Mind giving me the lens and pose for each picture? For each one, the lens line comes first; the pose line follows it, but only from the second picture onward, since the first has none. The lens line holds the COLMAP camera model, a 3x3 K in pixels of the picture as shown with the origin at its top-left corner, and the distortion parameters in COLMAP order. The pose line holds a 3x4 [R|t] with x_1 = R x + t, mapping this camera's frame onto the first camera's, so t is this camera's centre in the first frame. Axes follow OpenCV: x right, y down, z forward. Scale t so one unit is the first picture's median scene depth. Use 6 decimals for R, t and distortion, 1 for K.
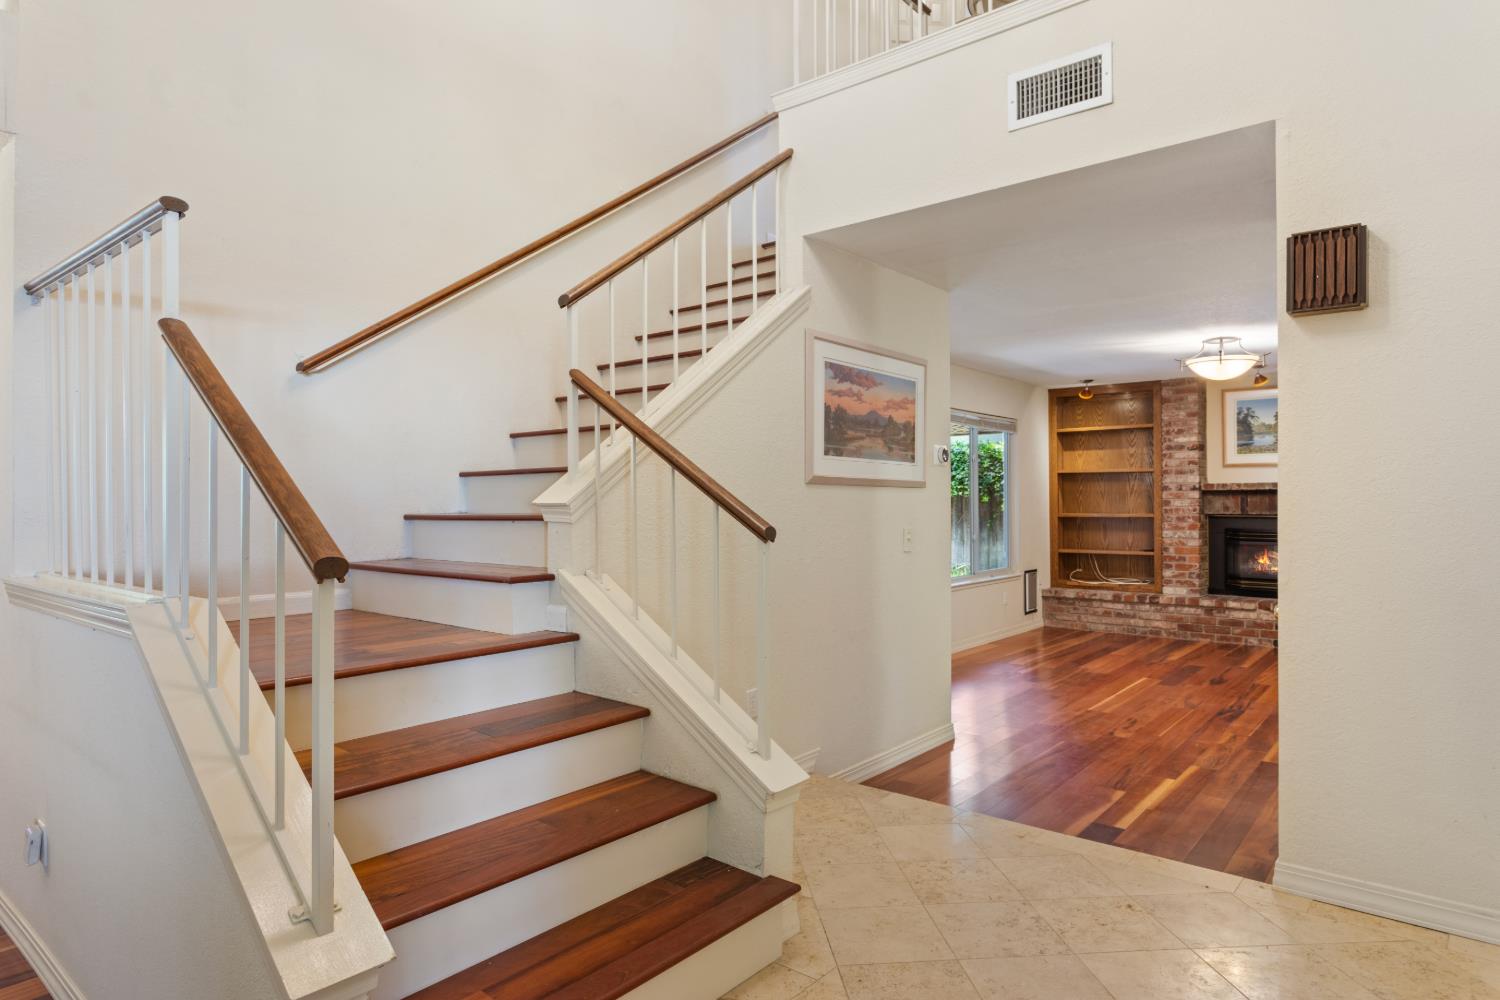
lens RADIAL K [[883.6, 0, 752.1], [0, 883.6, 499.0], [0, 0, 1]] dist [-0.003348, -0.000327]
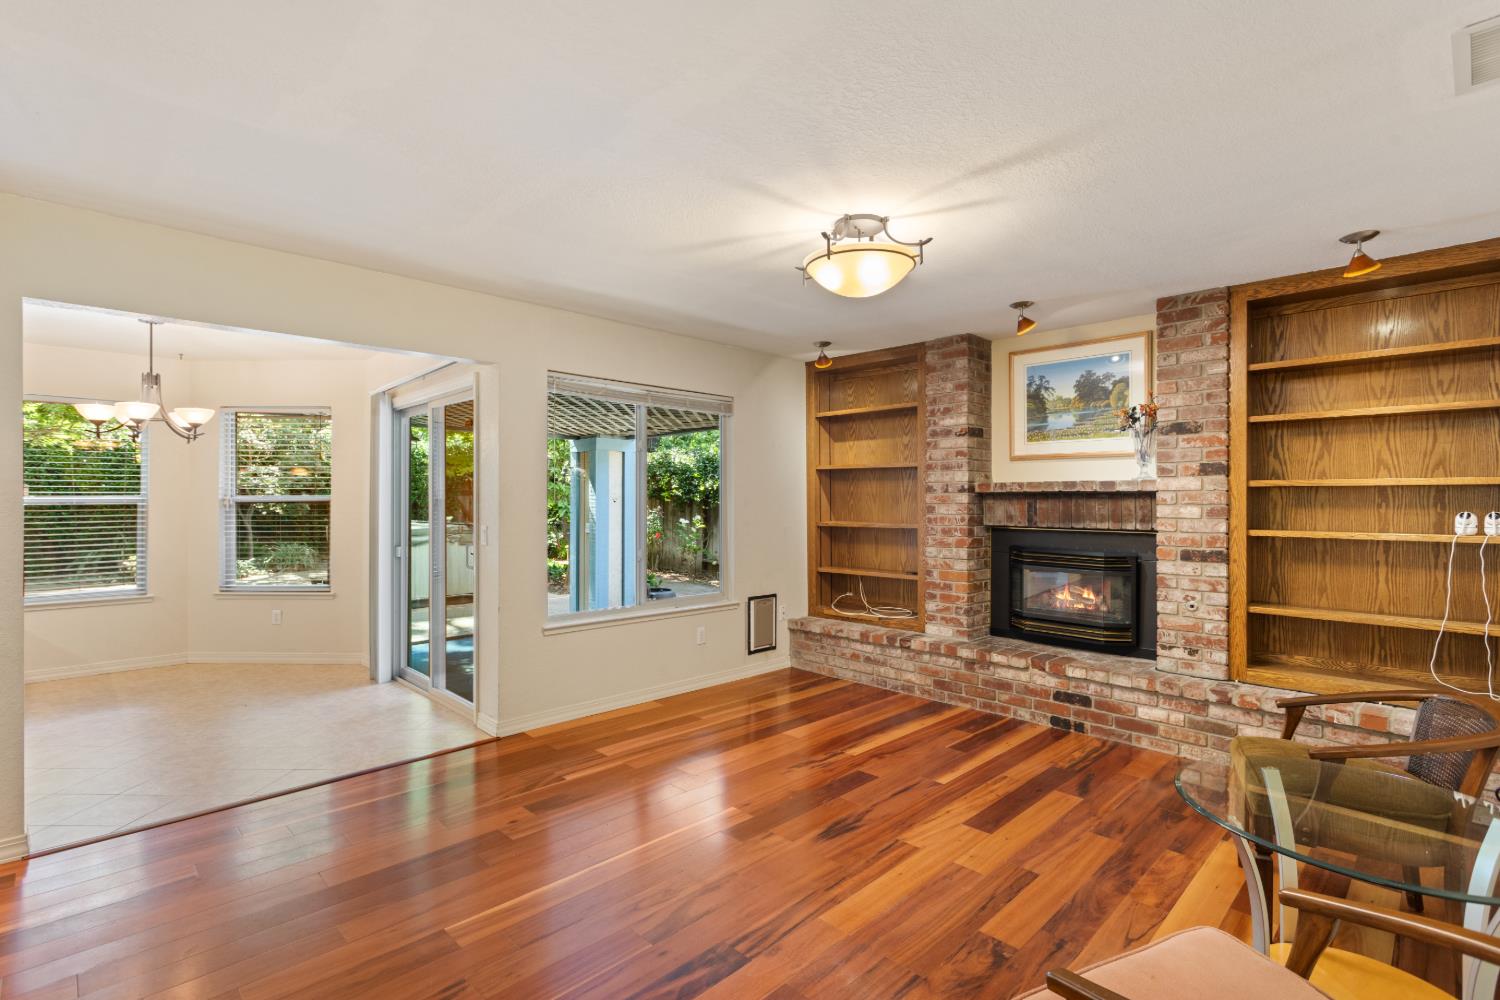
lens RADIAL K [[720.7, 0, 746.0], [0, 720.7, 499.9], [0, 0, 1]] dist [-0.000432, -0.000038]
pose [[0.994713, 0.007399, -0.102426, 0.381640], [-0.007306, 0.999972, 0.001285, -0.003084], [0.102433, -0.000530, 0.994740, 0.395375]]
